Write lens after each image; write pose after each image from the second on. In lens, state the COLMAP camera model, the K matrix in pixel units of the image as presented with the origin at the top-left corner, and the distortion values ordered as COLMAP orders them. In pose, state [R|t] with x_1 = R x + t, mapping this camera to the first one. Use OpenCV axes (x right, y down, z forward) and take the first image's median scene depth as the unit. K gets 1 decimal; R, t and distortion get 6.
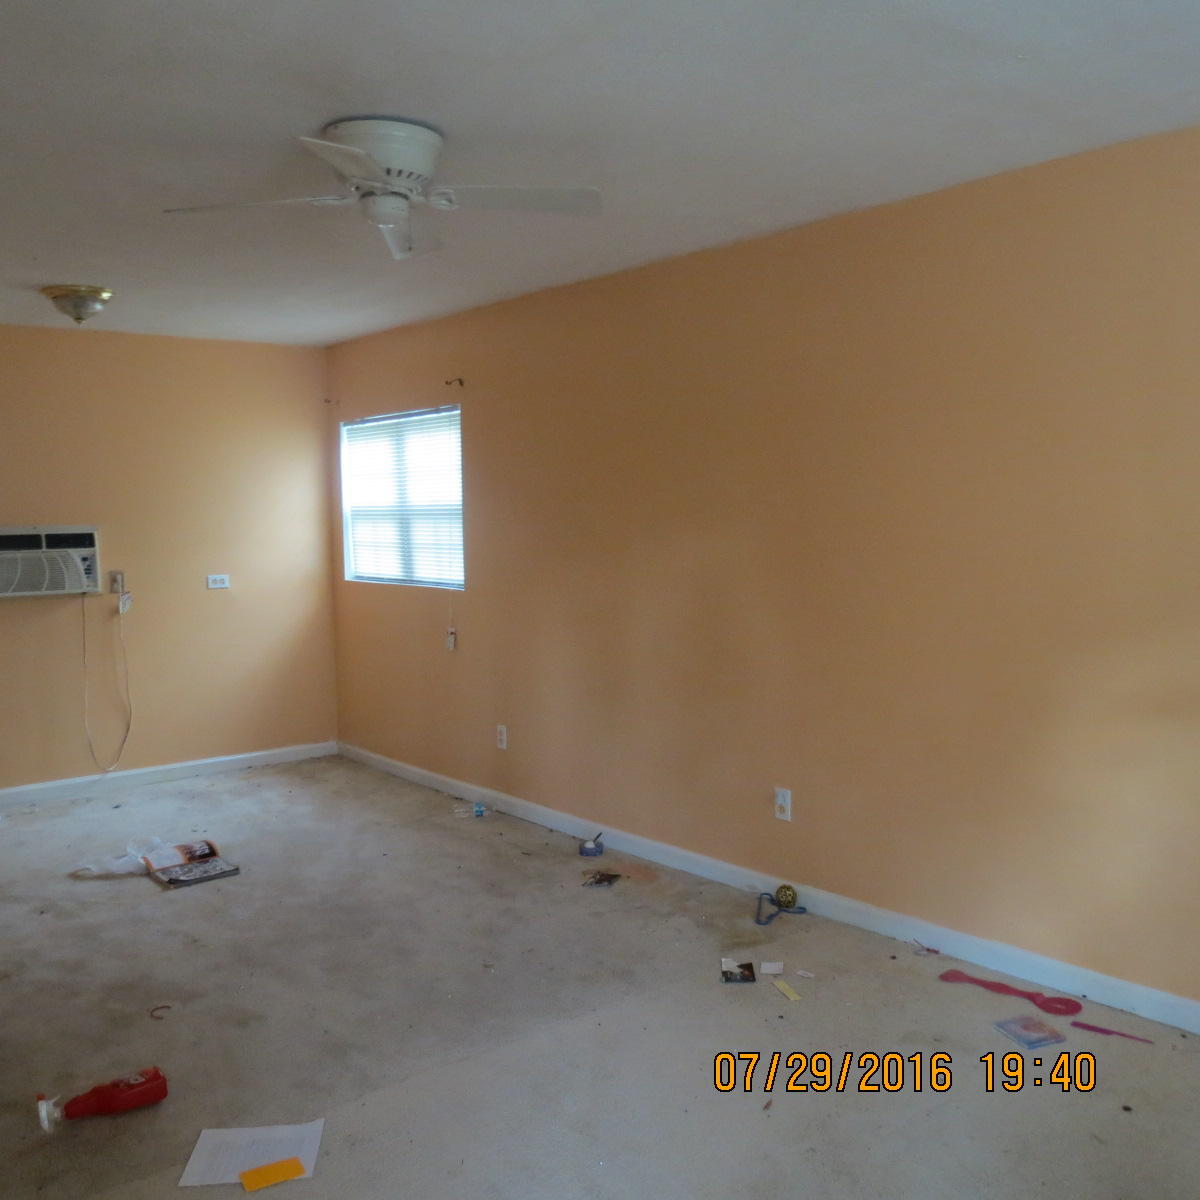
lens RADIAL K [[1131.6, 0, 588.2], [0, 1131.6, 599.7], [0, 0, 1]] dist [-0.032628, 0.000000]
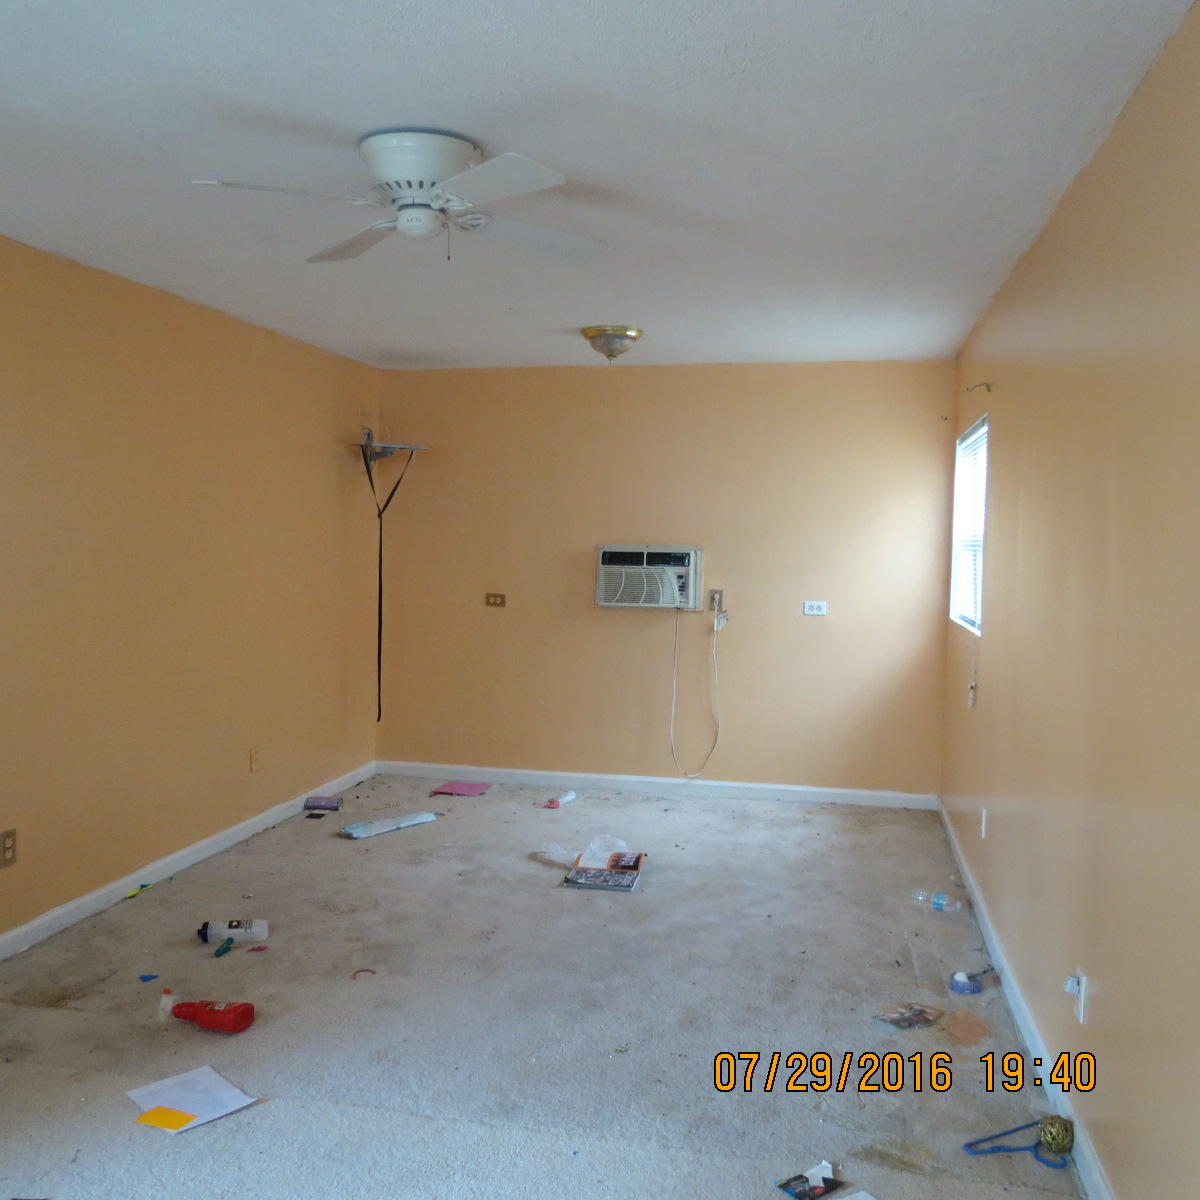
lens RADIAL K [[1131.6, 0, 595.0], [0, 1131.6, 598.8], [0, 0, 1]] dist [-0.032628, 0.000000]
pose [[0.627207, 0.065305, -0.776110, 0.352343], [-0.087117, 0.996108, 0.013413, -0.023099], [0.773965, 0.059200, 0.630455, 0.259281]]
